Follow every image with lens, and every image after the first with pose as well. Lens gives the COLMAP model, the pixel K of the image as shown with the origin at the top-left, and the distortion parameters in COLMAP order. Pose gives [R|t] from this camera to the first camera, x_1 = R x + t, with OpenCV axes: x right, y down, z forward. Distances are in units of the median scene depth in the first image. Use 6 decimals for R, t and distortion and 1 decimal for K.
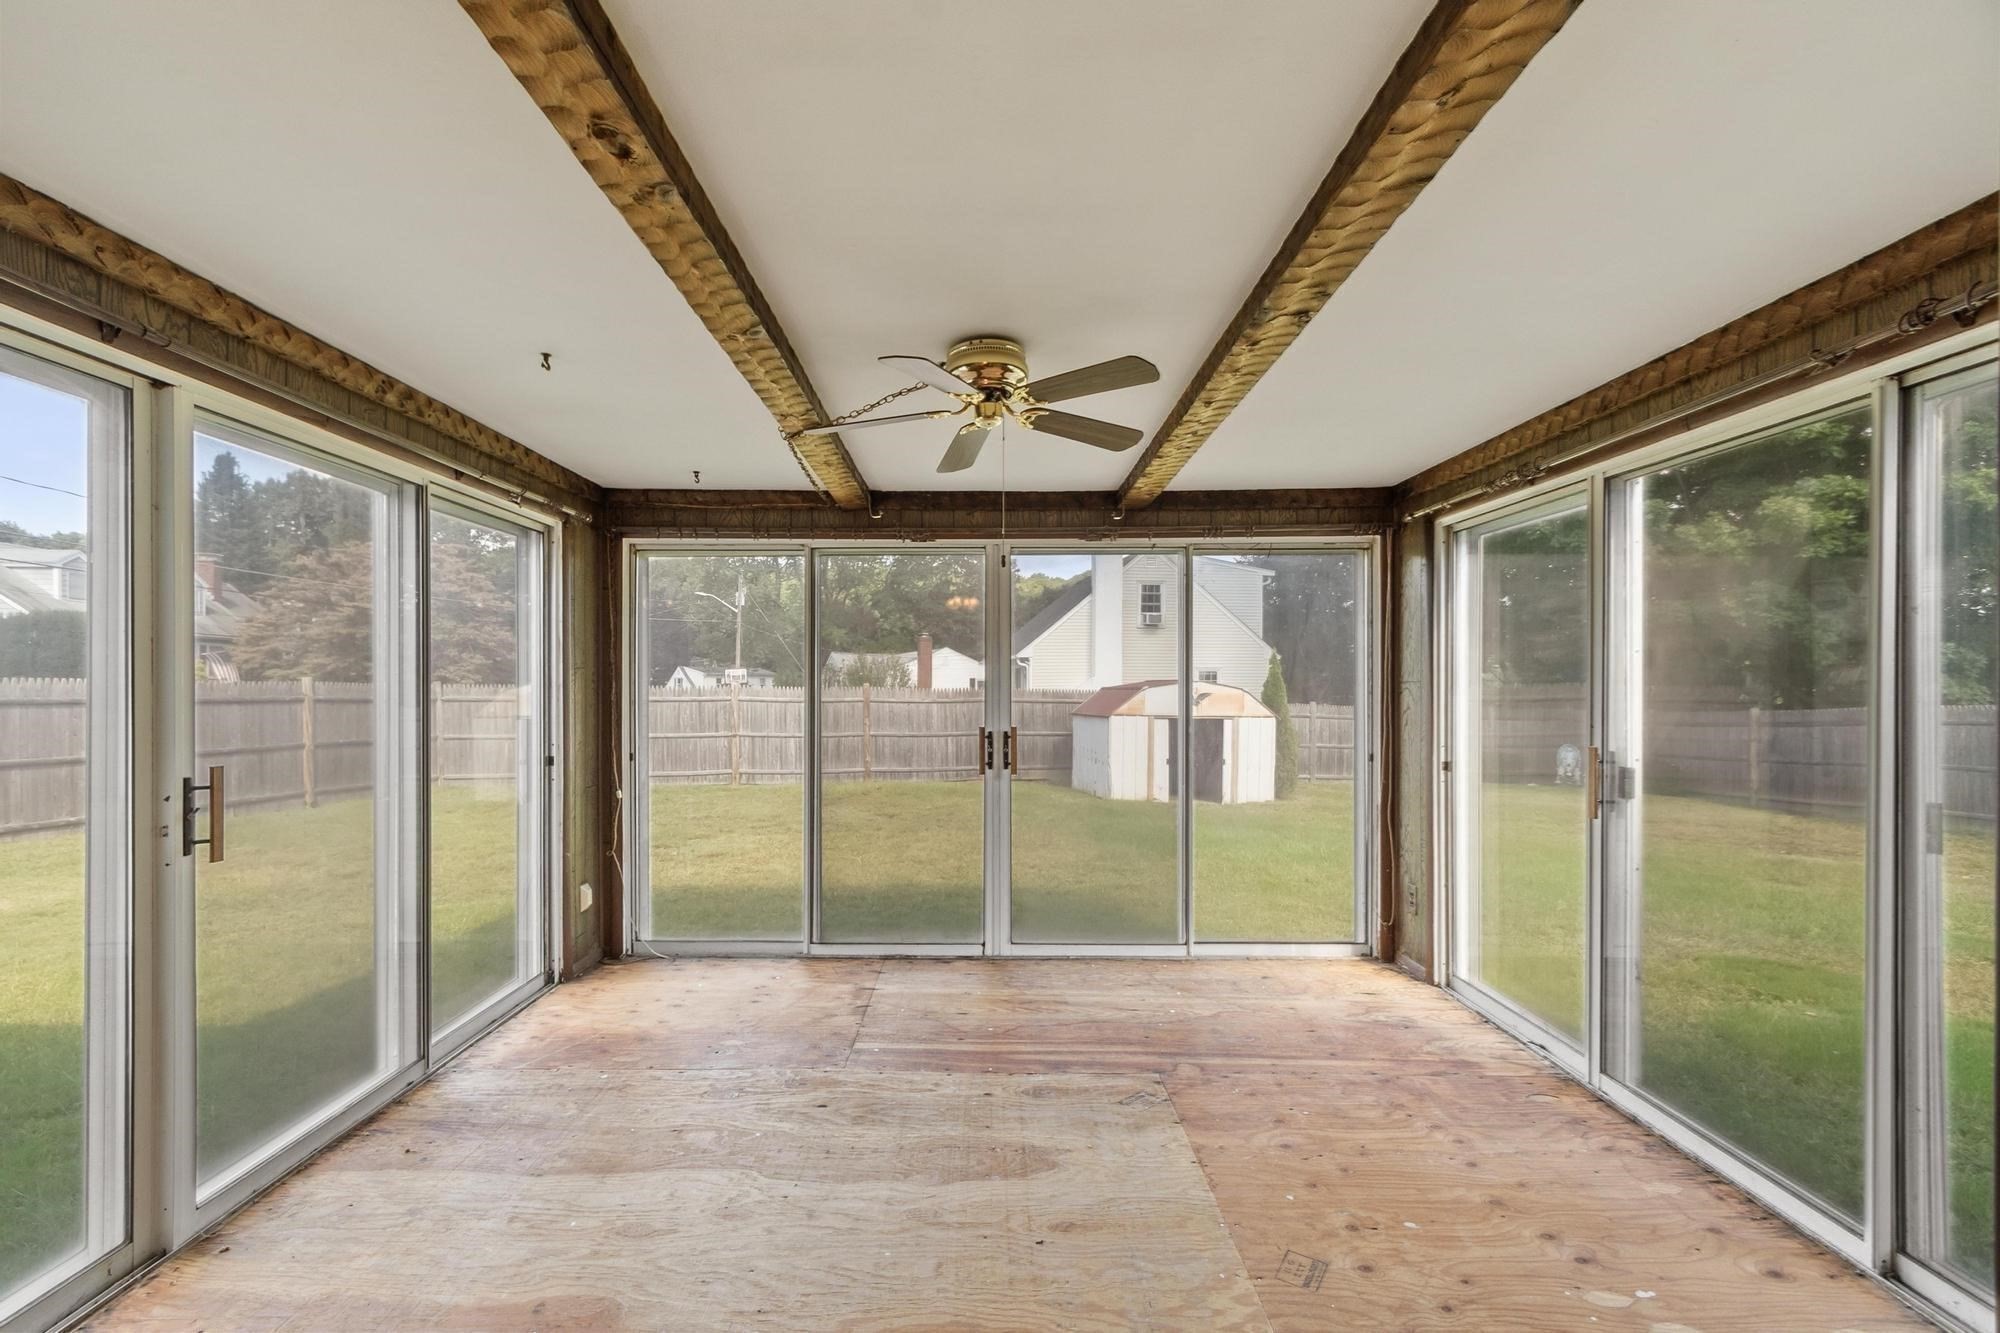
lens RADIAL K [[878.4, 0, 974.4], [0, 878.4, 688.5], [0, 0, 1]] dist [0.000371, 0.000353]
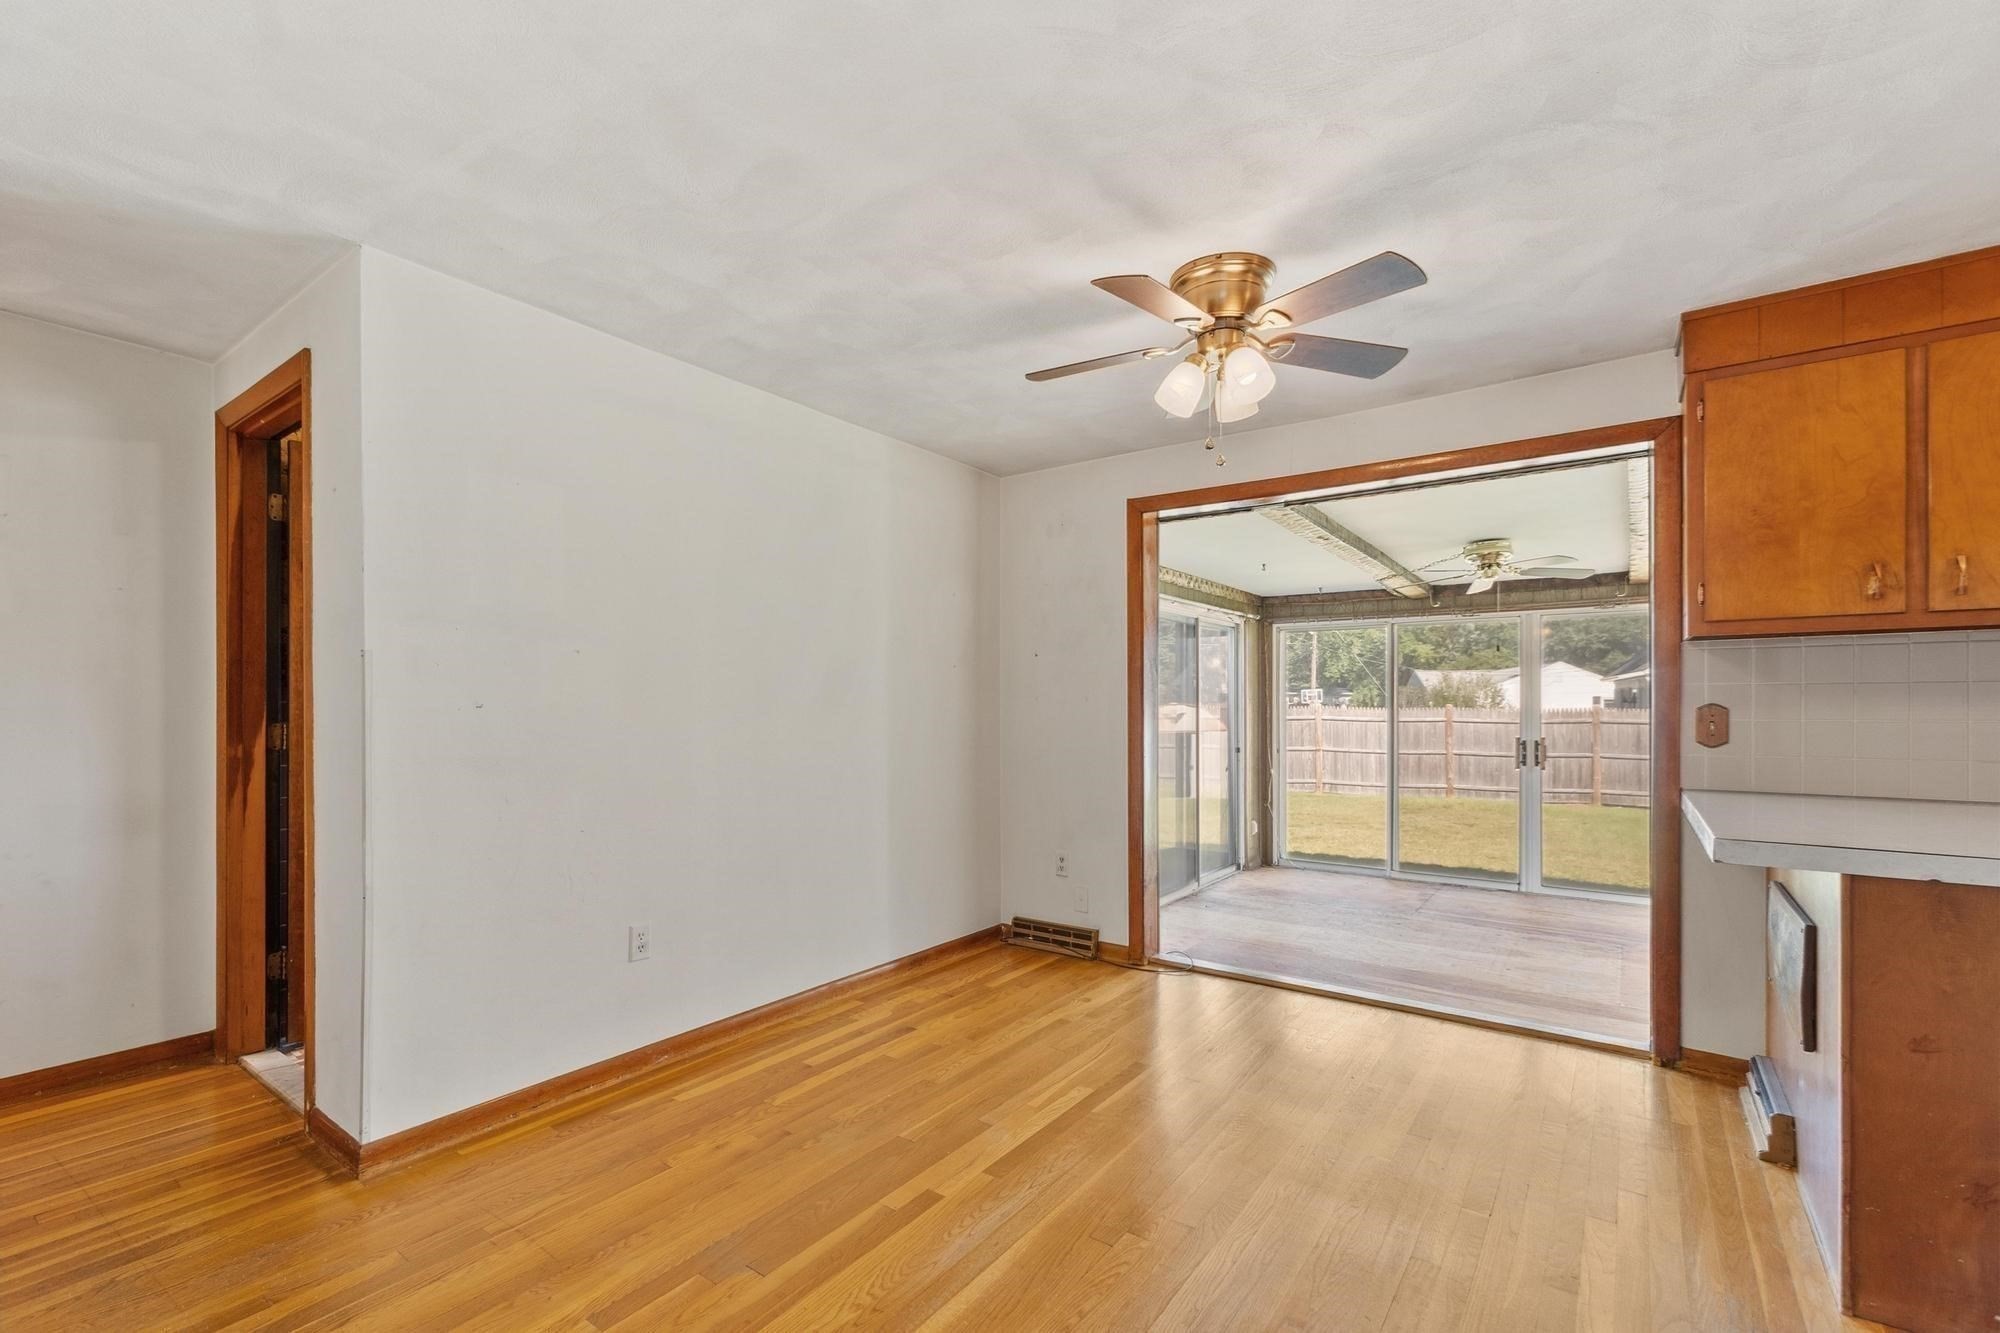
lens RADIAL K [[868.8, 0, 969.3], [0, 868.8, 706.5], [0, 0, 1]] dist [0.001358, 0.000202]
pose [[0.804639, 0.000224, -0.593764, 0.137202], [-0.001044, 0.999999, -0.001037, -0.005914], [0.593764, 0.001454, 0.804638, -0.745706]]
